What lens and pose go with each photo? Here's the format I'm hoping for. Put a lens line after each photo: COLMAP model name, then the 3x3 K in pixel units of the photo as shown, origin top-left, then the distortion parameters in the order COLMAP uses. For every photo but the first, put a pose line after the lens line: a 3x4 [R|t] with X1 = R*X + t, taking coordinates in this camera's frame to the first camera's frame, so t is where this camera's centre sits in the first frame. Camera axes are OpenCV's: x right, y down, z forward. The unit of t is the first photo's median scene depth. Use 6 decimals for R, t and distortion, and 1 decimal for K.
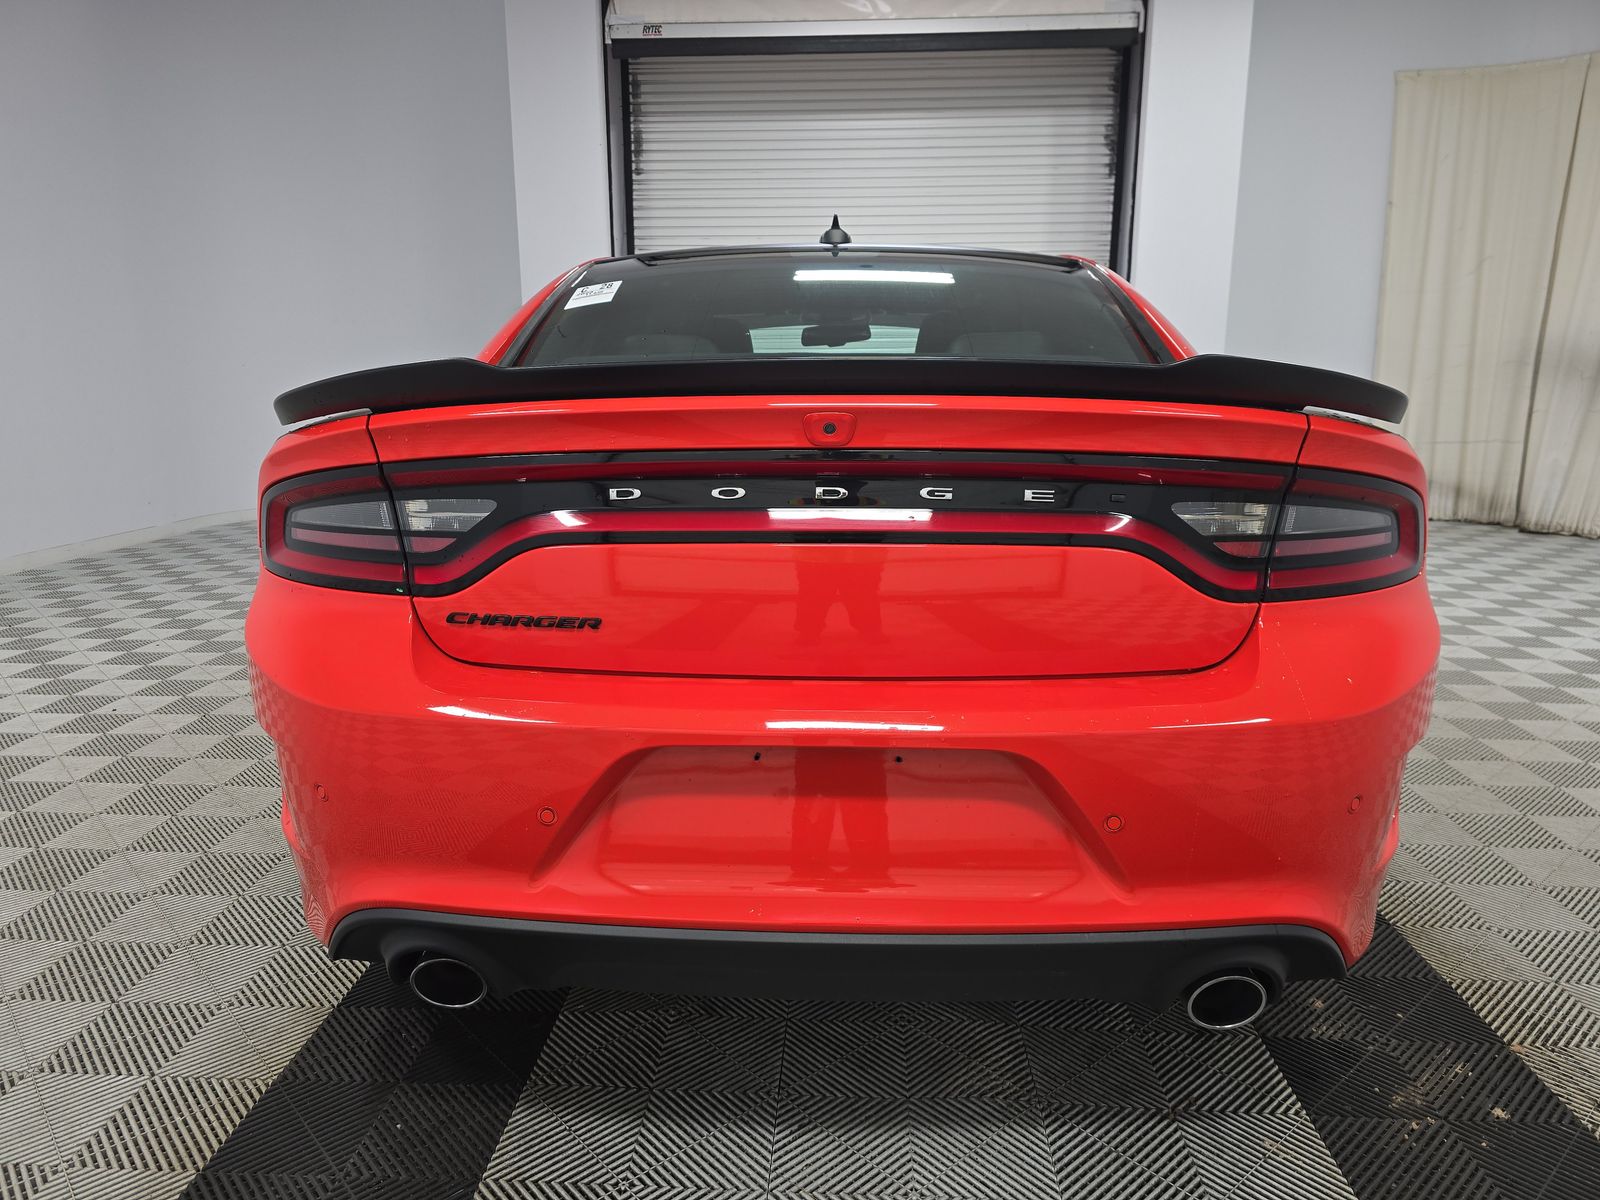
lens RADIAL K [[1087.6, 0, 800.0], [0, 1087.6, 600.0], [0, 0, 1]] dist [0.049357, -0.077187]
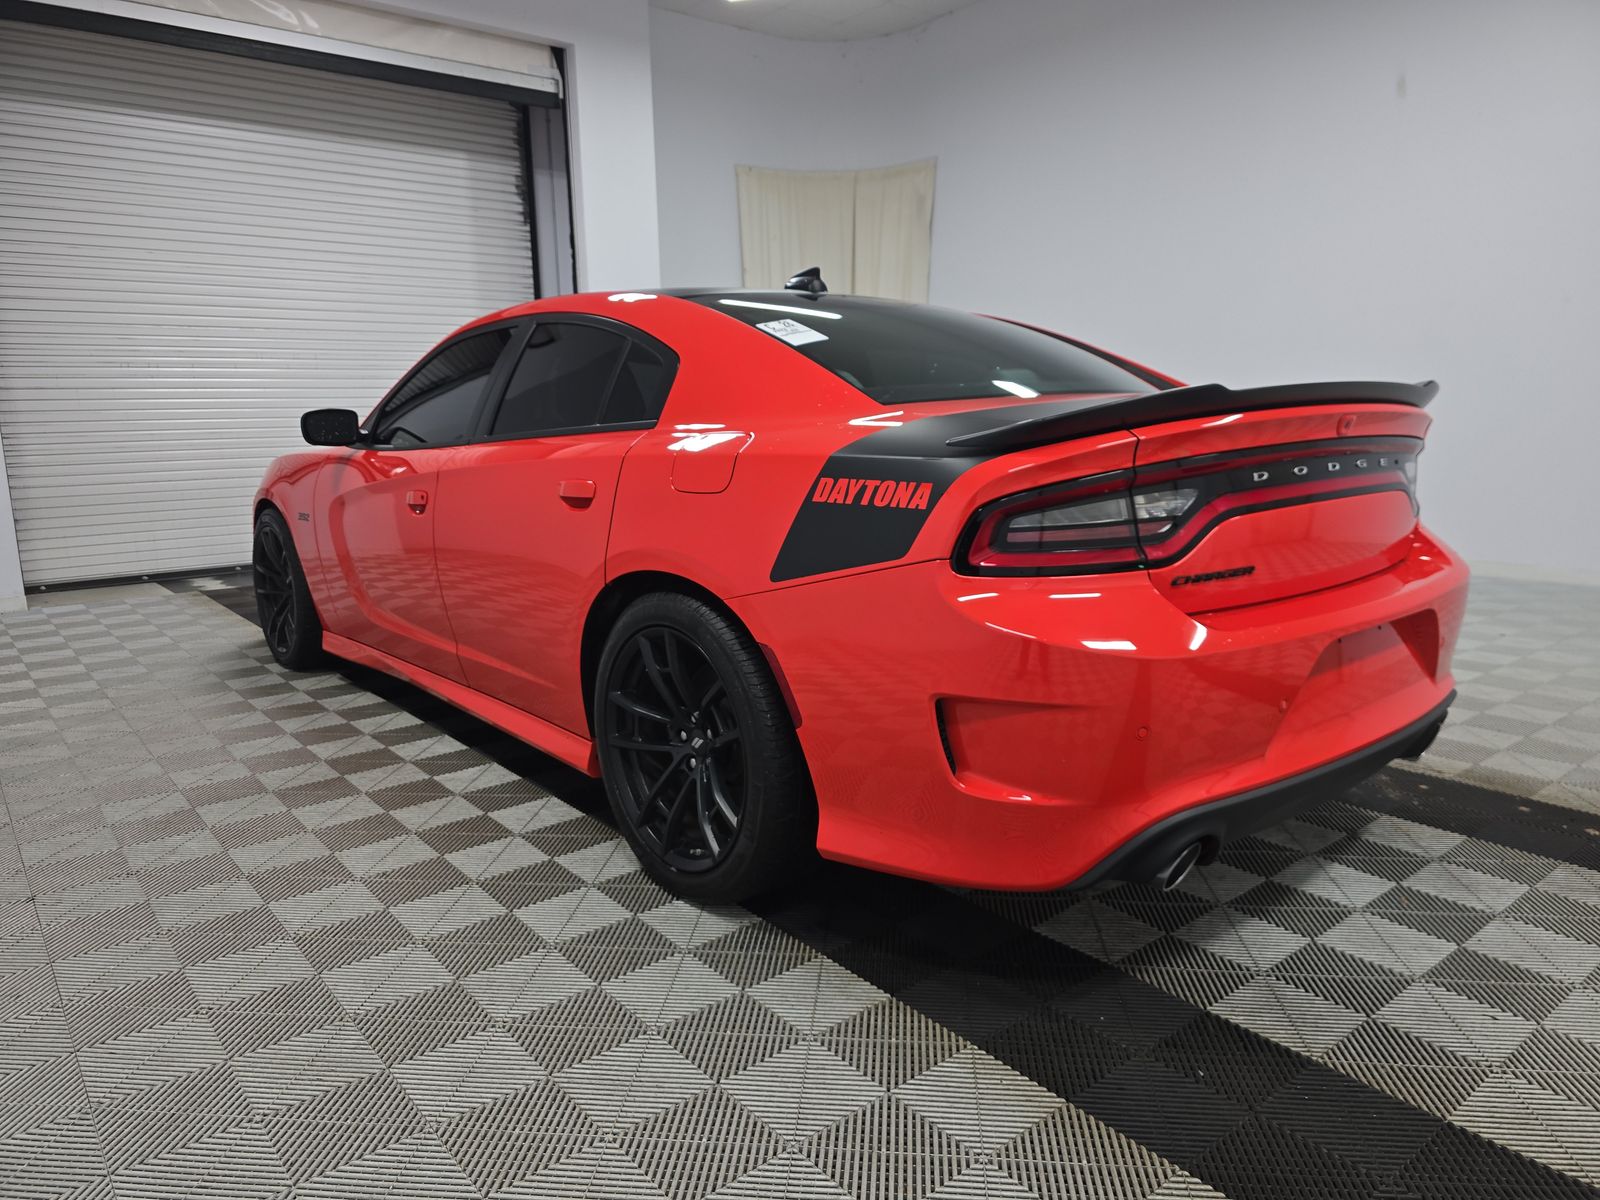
lens RADIAL K [[1087.6, 0, 800.0], [0, 1087.6, 600.0], [0, 0, 1]] dist [0.049357, -0.077187]
pose [[0.724496, -0.127178, 0.677445, -0.325083], [0.149035, 0.988485, 0.026184, -0.013348], [-0.672974, 0.081992, 0.735108, 0.071236]]
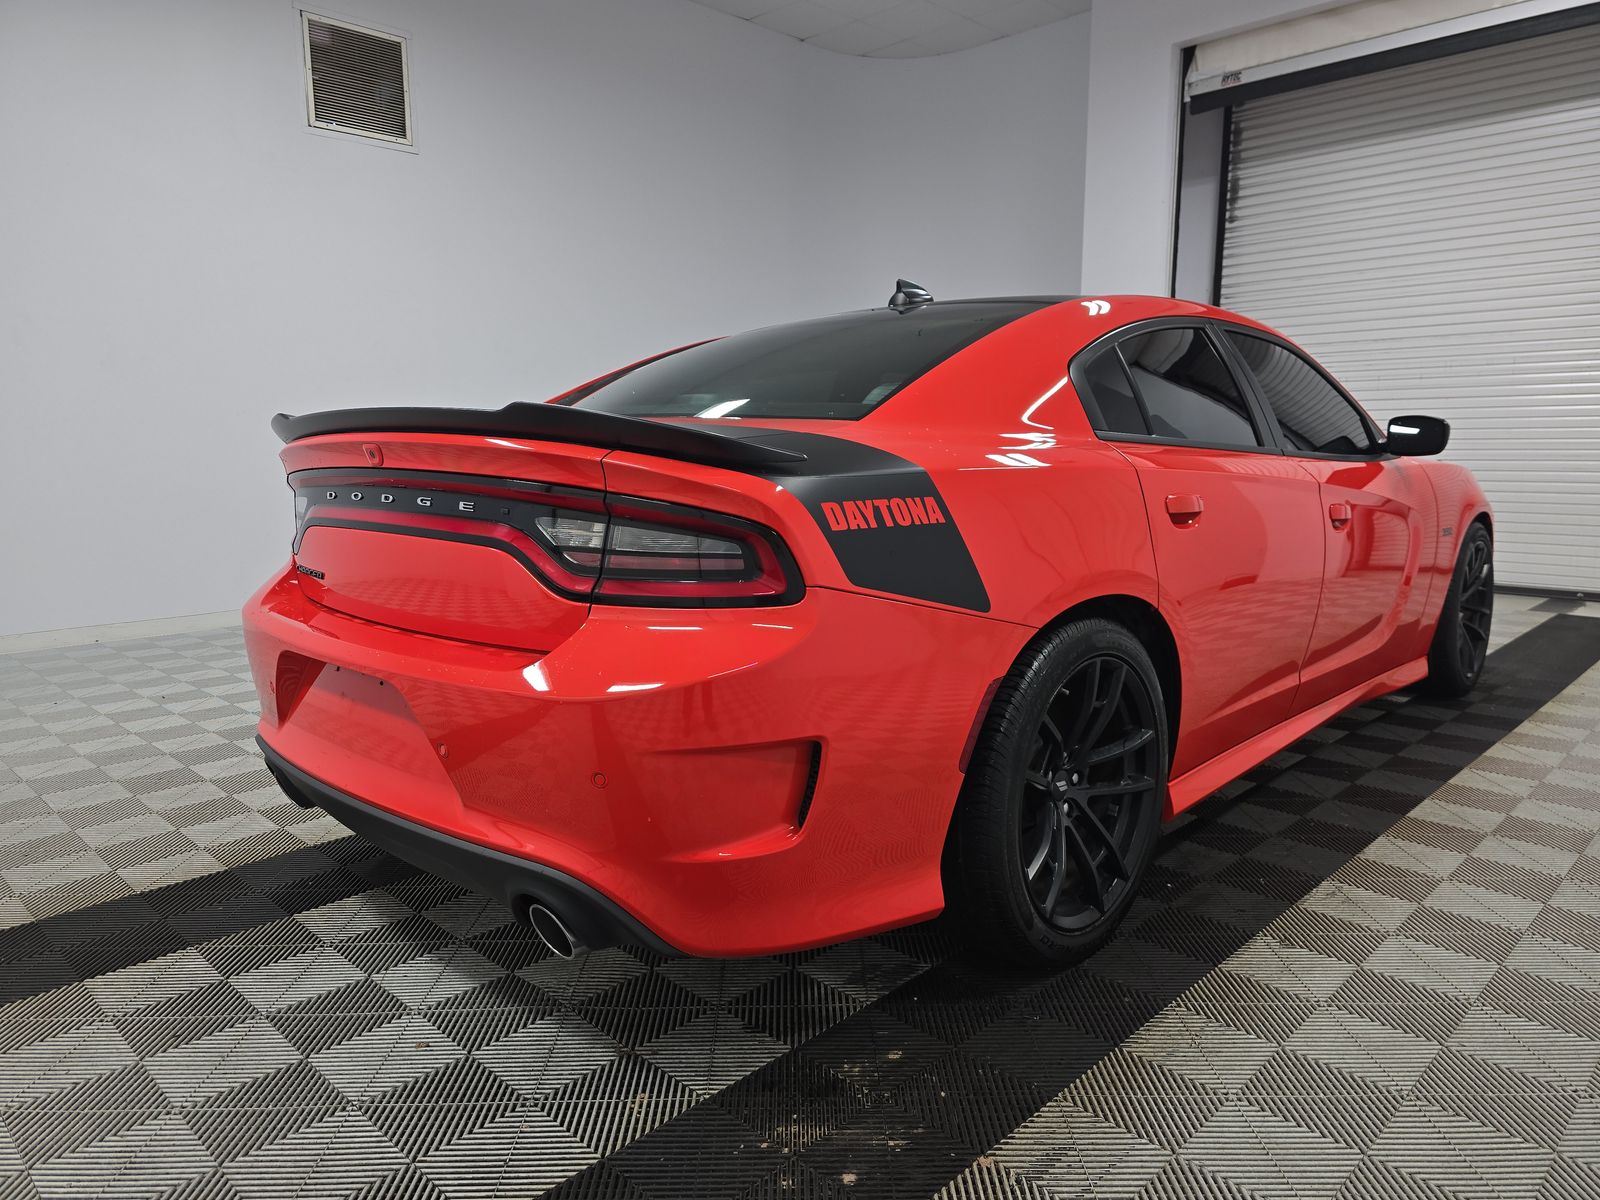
lens RADIAL K [[1087.6, 0, 800.0], [0, 1087.6, 600.0], [0, 0, 1]] dist [0.049357, -0.077187]
pose [[0.740240, 0.094472, -0.665672, 0.292305], [-0.127049, 0.991896, -0.000512, -0.006330], [0.660229, 0.084952, 0.746244, 0.052822]]
